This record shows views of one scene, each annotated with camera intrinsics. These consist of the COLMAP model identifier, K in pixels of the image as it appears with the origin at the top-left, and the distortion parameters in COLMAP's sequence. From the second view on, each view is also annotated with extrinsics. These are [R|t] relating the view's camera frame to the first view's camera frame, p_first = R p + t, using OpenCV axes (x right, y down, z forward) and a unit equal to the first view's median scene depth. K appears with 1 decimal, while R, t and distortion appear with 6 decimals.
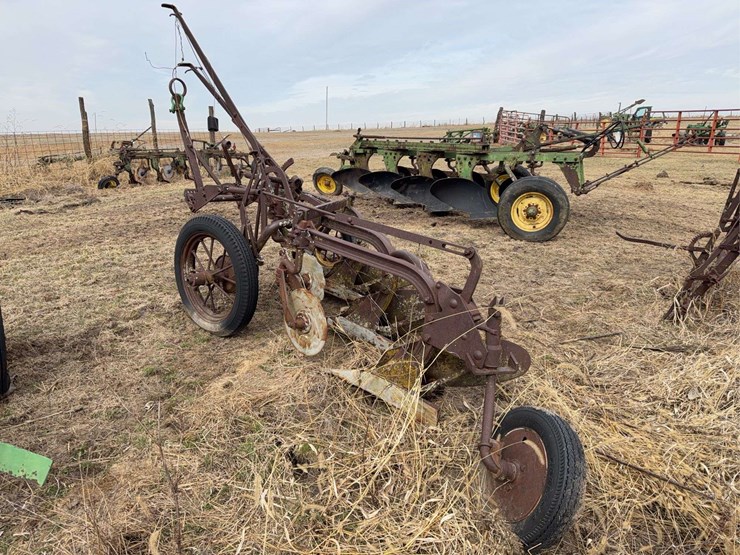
lens RADIAL K [[516.8, 0, 359.1], [0, 516.8, 276.9], [0, 0, 1]] dist [0.078569, -0.111706]
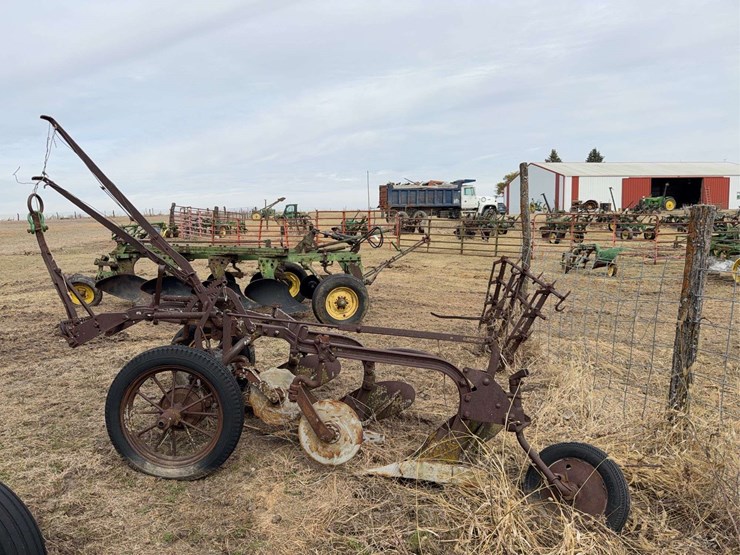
lens RADIAL K [[516.8, 0, 359.1], [0, 516.8, 276.9], [0, 0, 1]] dist [0.078569, -0.111706]
pose [[0.797429, -0.070894, 0.599233, -0.305406], [0.169424, 0.979432, -0.109587, -0.044028], [-0.579139, 0.188912, 0.793039, 0.032522]]
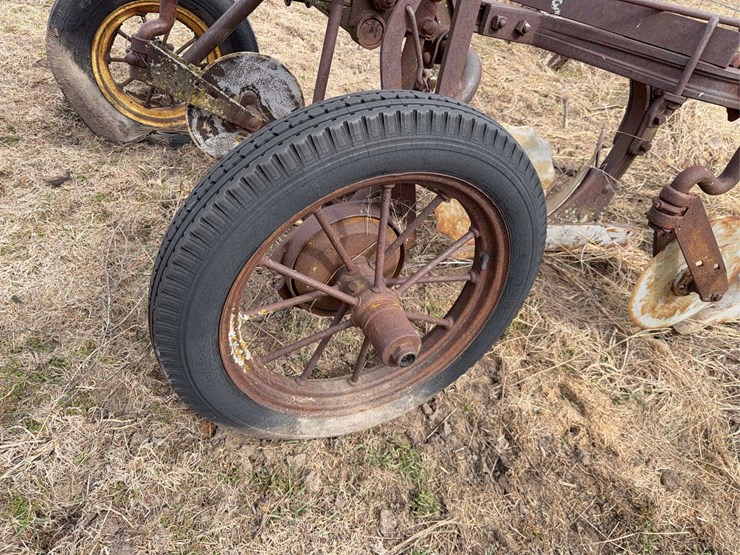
lens RADIAL K [[524.2, 0, 370.0], [0, 524.2, 277.5], [0, 0, 1]] dist [0.033163, -0.057937]
pose [[0.437249, -0.535243, 0.722723, -0.276294], [0.109244, 0.829274, 0.548061, -0.099733], [-0.892681, -0.160686, 0.421071, 0.483830]]
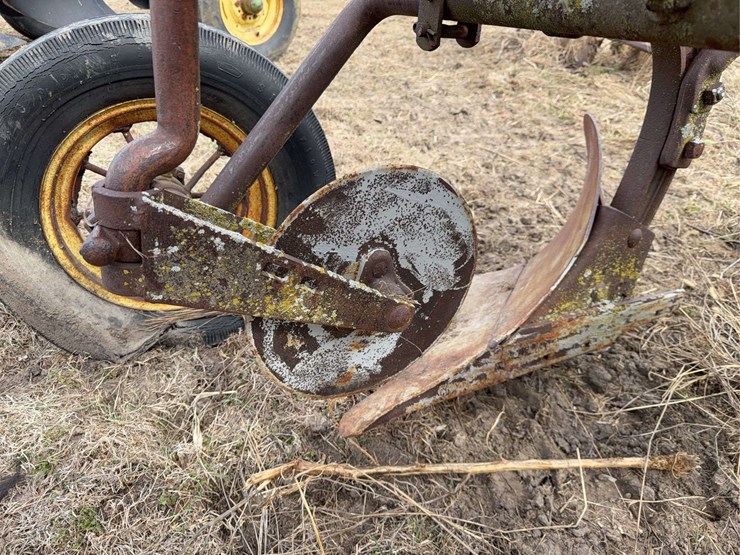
lens RADIAL K [[521.9, 0, 370.0], [0, 521.9, 277.5], [0, 0, 1]] dist [0.110756, -0.197902]
pose [[0.367042, -0.521047, 0.770578, -0.164216], [0.277550, 0.852006, 0.443905, -0.086995], [-0.887832, 0.050942, 0.457338, 0.603565]]
